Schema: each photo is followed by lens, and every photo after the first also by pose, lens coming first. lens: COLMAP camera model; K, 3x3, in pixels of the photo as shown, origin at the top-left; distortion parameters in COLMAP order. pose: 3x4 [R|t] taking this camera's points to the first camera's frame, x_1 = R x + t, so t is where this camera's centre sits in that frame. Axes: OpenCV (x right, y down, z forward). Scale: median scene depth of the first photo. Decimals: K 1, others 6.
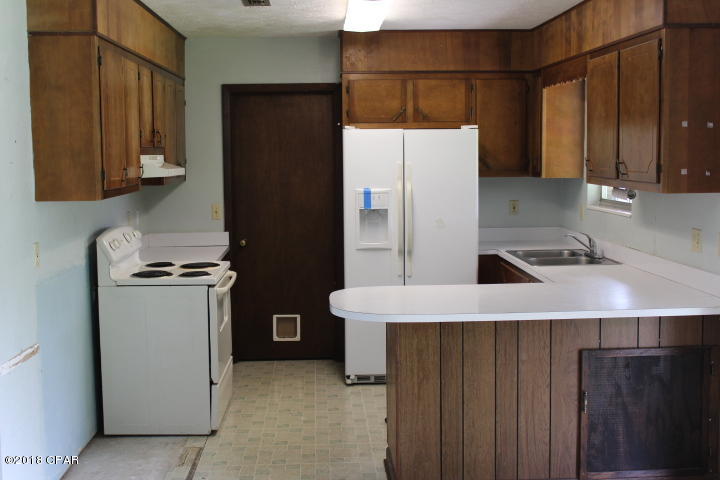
lens RADIAL K [[901.0, 0, 360.0], [0, 901.0, 240.0], [0, 0, 1]] dist [-0.060527, 0.003009]
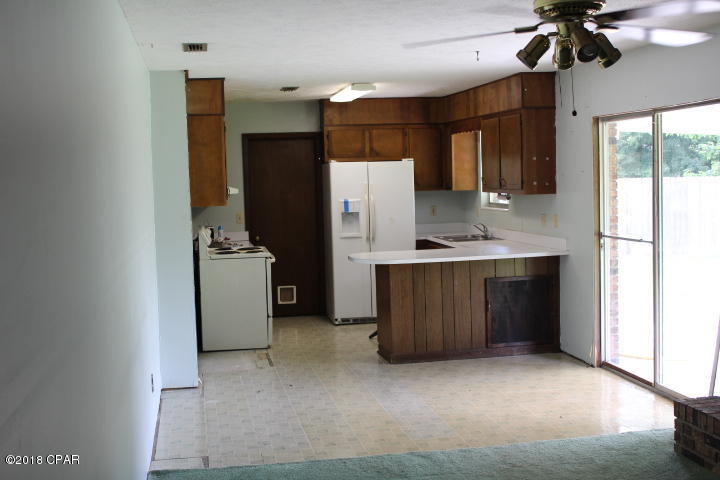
lens RADIAL K [[901.0, 0, 360.0], [0, 901.0, 240.0], [0, 0, 1]] dist [-0.060527, 0.003009]
pose [[0.990692, -0.028618, 0.133077, -0.204995], [0.032186, 0.999176, -0.024742, 0.061661], [-0.132259, 0.028795, 0.990797, -0.651878]]
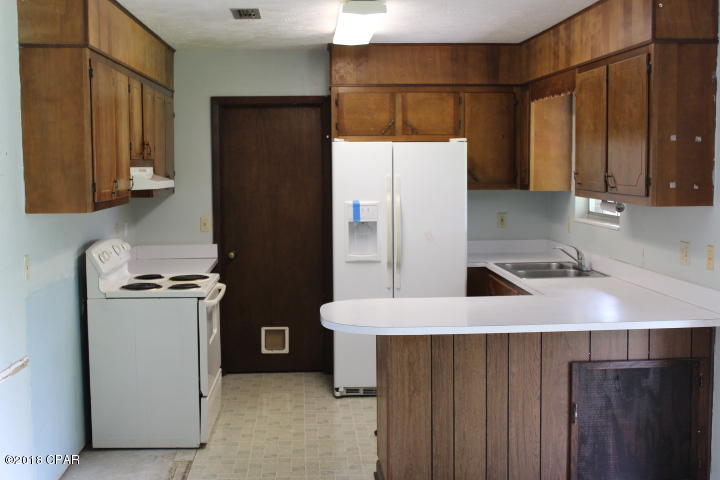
lens RADIAL K [[901.0, 0, 360.0], [0, 901.0, 240.0], [0, 0, 1]] dist [-0.060527, 0.003009]
pose [[0.999856, 0.001094, 0.016959, -0.005527], [-0.000870, 0.999912, -0.013204, -0.000686], [-0.016972, 0.013187, 0.999769, -0.001637]]
